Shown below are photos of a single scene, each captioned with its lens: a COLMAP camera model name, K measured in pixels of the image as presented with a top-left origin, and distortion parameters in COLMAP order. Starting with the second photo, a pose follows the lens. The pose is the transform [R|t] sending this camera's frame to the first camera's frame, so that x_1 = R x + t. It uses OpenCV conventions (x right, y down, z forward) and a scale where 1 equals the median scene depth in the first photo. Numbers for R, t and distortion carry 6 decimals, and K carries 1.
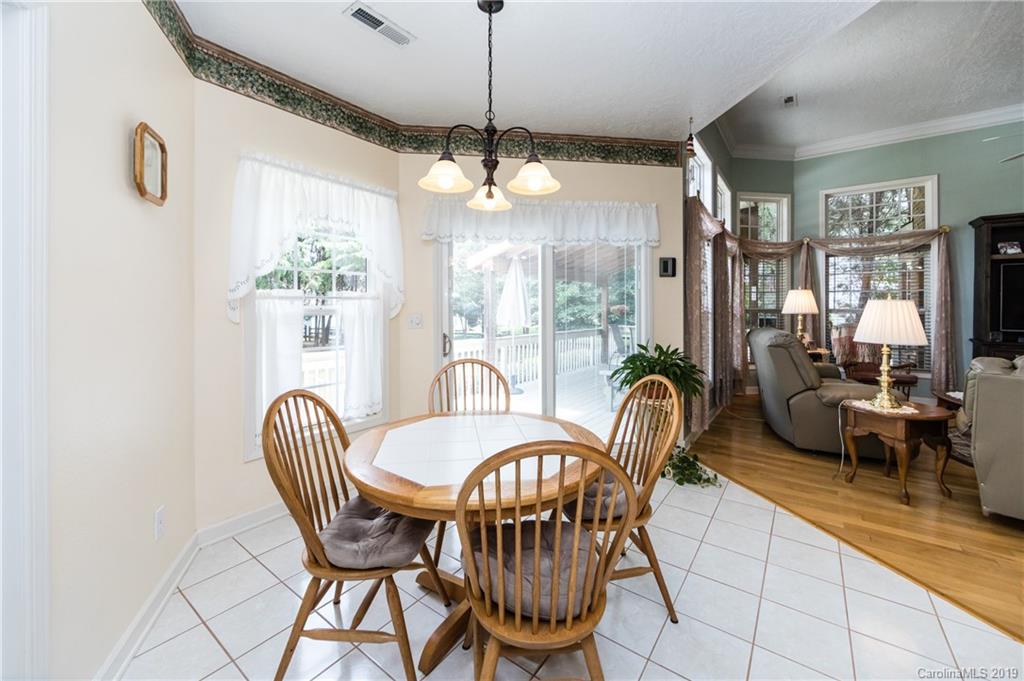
lens RADIAL K [[408.4, 0, 510.0], [0, 408.4, 306.4], [0, 0, 1]] dist [-0.001994, 0.000169]
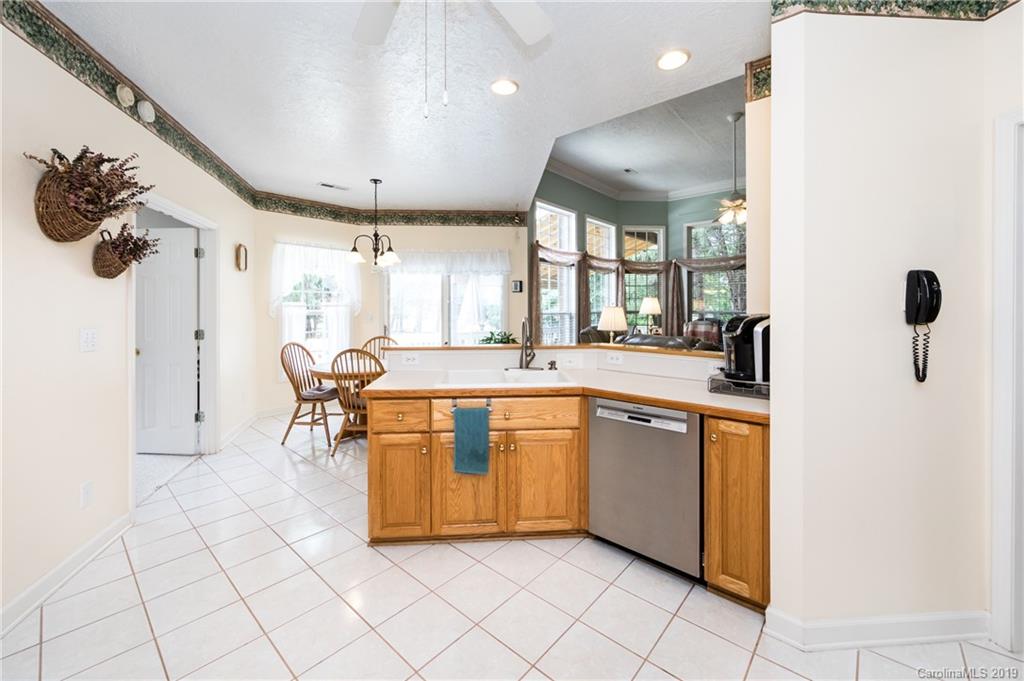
lens RADIAL K [[408.4, 0, 505.8], [0, 408.4, 311.9], [0, 0, 1]] dist [-0.001994, 0.000169]
pose [[0.995687, 0.000597, -0.092774, 0.386409], [0.000381, 0.999944, 0.010530, -0.007534], [0.092775, -0.010520, 0.995632, -0.534807]]
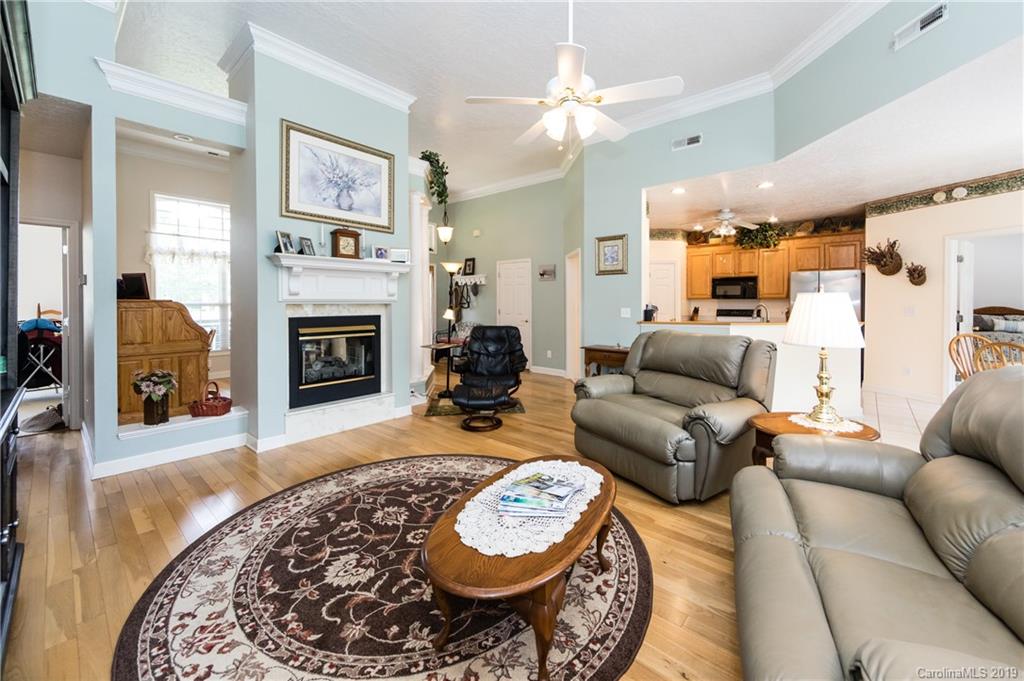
lens RADIAL K [[408.4, 0, 507.9], [0, 408.4, 303.4], [0, 0, 1]] dist [-0.001994, 0.000169]
pose [[-0.996829, 0.002912, 0.079526, 0.929532], [0.002902, 0.999996, -0.000239, 0.002999], [-0.079526, -0.000007, -0.996833, 1.169414]]
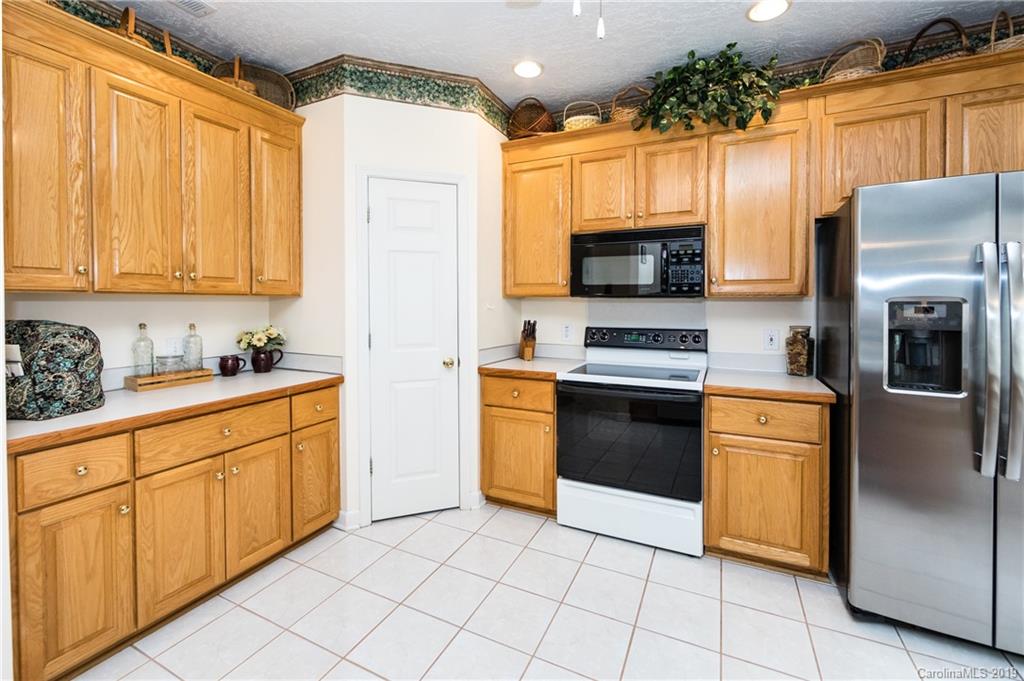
lens RADIAL K [[408.4, 0, 512.1], [0, 408.4, 308.4], [0, 0, 1]] dist [-0.001994, 0.000169]
pose [[-0.980755, -0.000215, -0.195240, 0.397435], [-0.001466, 0.999979, 0.006263, -0.001185], [0.195235, 0.006429, -0.980736, -0.083324]]
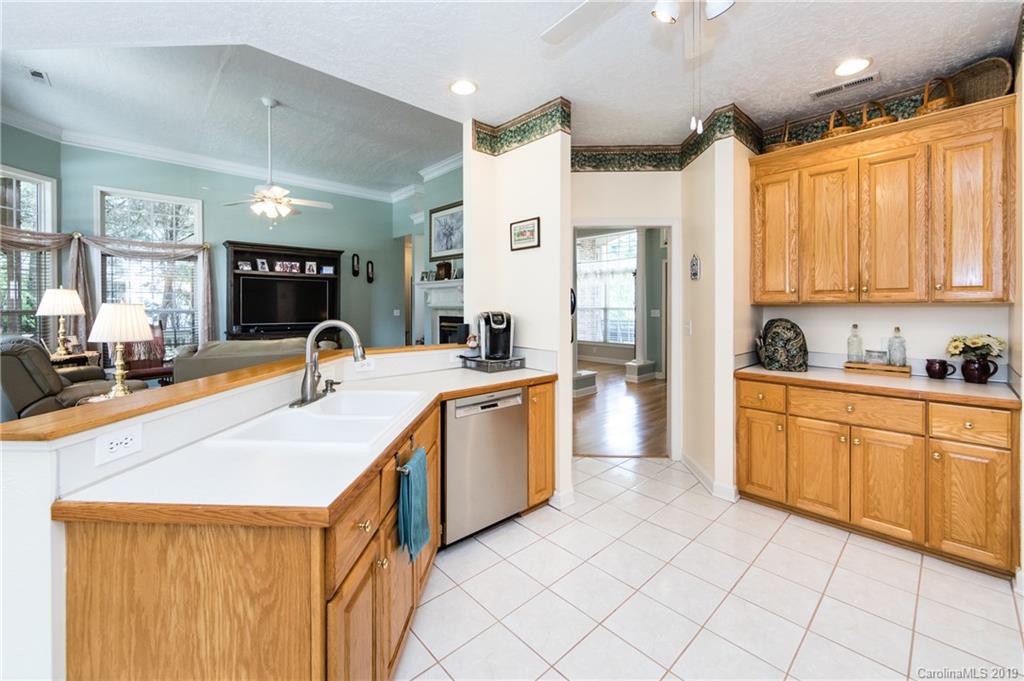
lens RADIAL K [[408.4, 0, 519.0], [0, 408.4, 310.8], [0, 0, 1]] dist [-0.001994, 0.000169]
pose [[0.179153, -0.012089, 0.983747, -0.002640], [-0.003853, 0.999908, 0.012989, -0.009194], [-0.983814, -0.006118, 0.179090, -0.194528]]
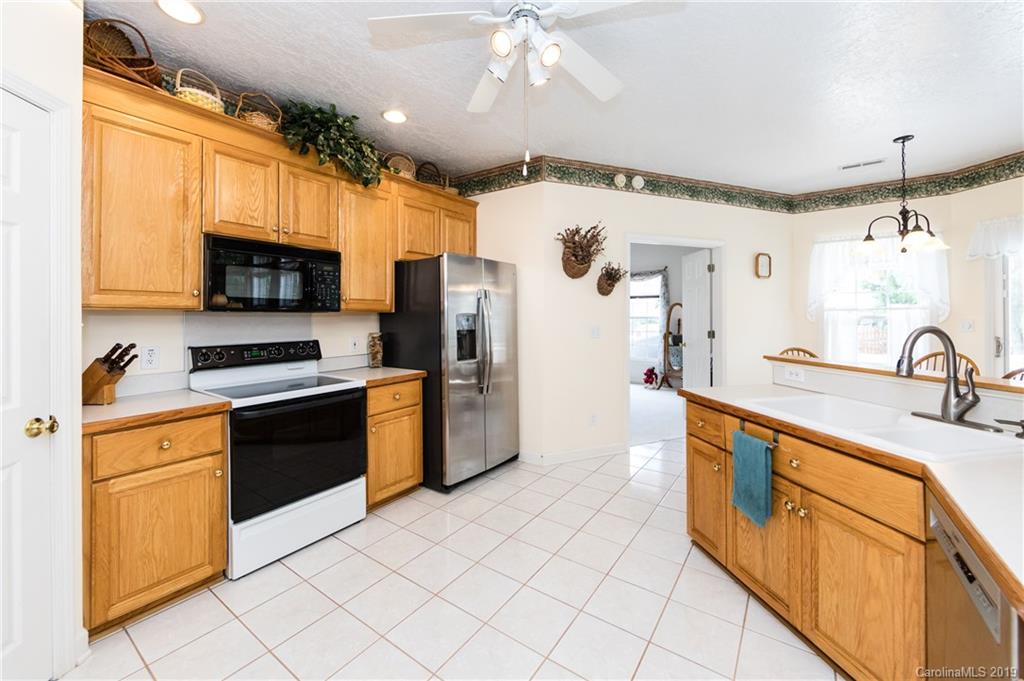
lens RADIAL K [[408.4, 0, 519.7], [0, 408.4, 314.4], [0, 0, 1]] dist [-0.001994, 0.000169]
pose [[0.034192, -0.002914, -0.999411, 0.685322], [0.008624, 0.999959, -0.002620, -0.004883], [0.999378, -0.008529, 0.034216, -0.285536]]
